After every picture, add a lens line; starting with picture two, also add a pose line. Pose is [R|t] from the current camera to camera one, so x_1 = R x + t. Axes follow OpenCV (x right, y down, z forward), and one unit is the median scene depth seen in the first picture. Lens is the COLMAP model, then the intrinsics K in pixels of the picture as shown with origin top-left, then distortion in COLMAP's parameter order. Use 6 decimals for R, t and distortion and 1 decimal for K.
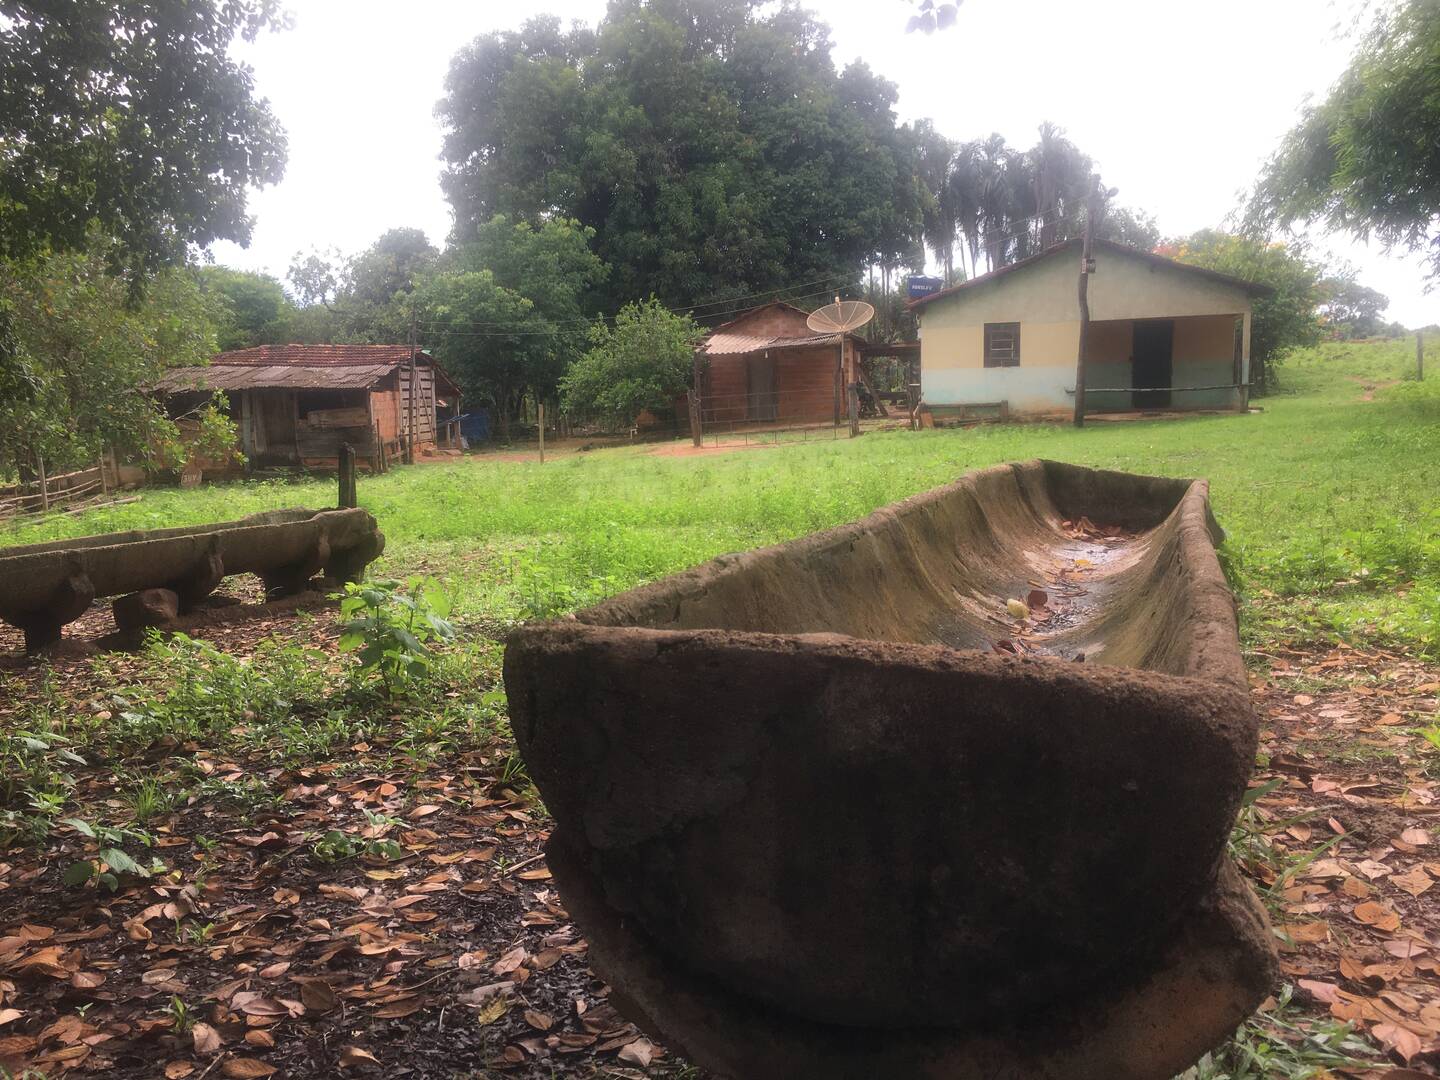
lens RADIAL K [[1228.5, 0, 714.6], [0, 1228.5, 529.6], [0, 0, 1]] dist [0.070696, -0.096474]
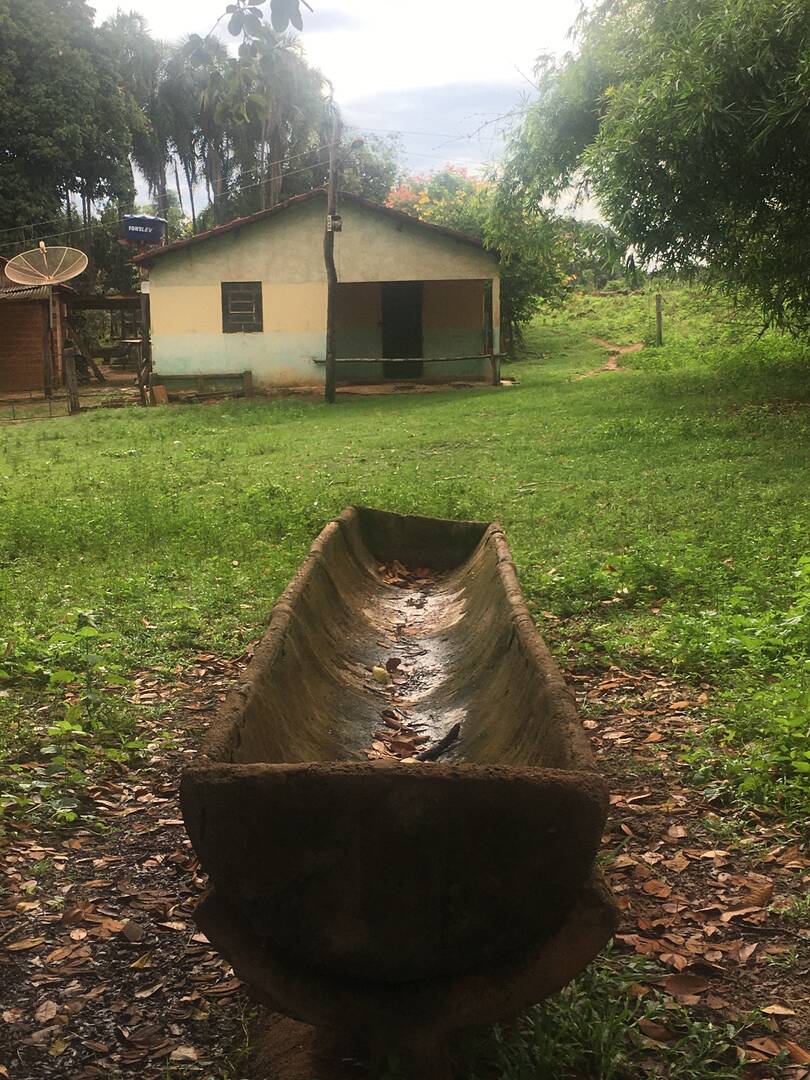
lens RADIAL K [[1508.2, 0, 405.8], [0, 1508.2, 513.7], [0, 0, 1]] dist [0.066887, 0.000000]
pose [[0.939986, -0.035019, 0.339411, -0.027048], [0.032697, 0.999386, 0.012561, -0.013232], [-0.339642, -0.000710, 0.940554, -0.046769]]
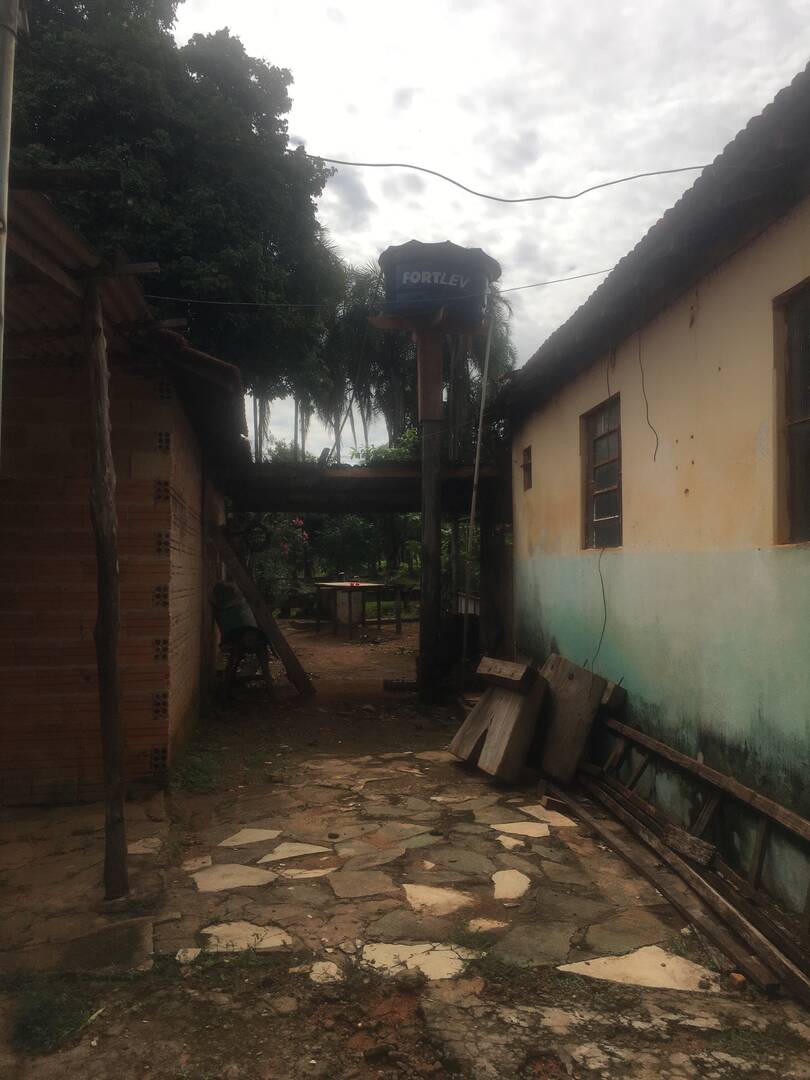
lens RADIAL K [[921.4, 0, 408.1], [0, 921.4, 538.1], [0, 0, 1]] dist [0.070696, -0.096474]
pose [[0.951244, 0.025531, 0.307381, 0.133691], [0.021254, 0.988774, -0.147900, -0.142094], [-0.307706, 0.147222, 0.940023, 1.130859]]
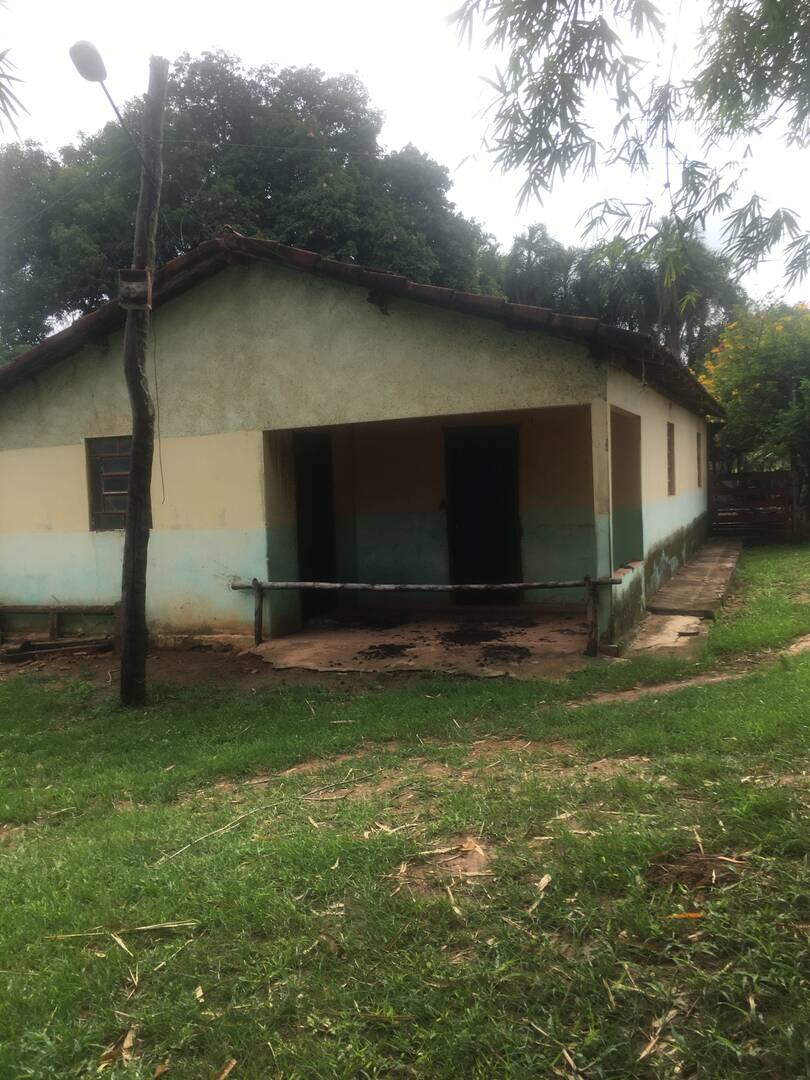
lens RADIAL K [[921.4, 0, 378.7], [0, 921.4, 525.7], [0, 0, 1]] dist [0.070696, -0.096474]
pose [[0.986191, -0.003234, -0.165580, 0.393254], [-0.008490, 0.997507, -0.070052, -0.110865], [0.165393, 0.070490, 0.983705, 0.678492]]
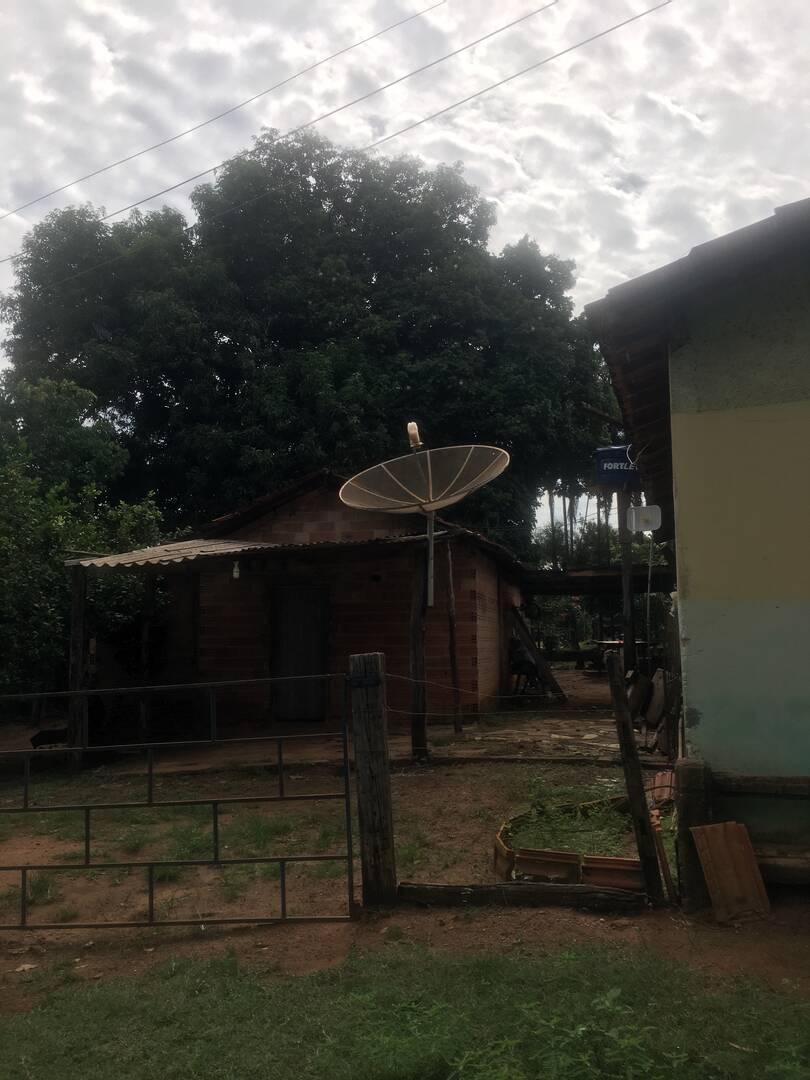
lens RADIAL K [[921.4, 0, 406.3], [0, 921.4, 533.3], [0, 0, 1]] dist [0.070696, -0.096474]
pose [[0.998864, 0.003623, -0.047508, 0.132294], [-0.014192, 0.974469, -0.224073, -0.106649], [0.045483, 0.224492, 0.973414, 0.861145]]
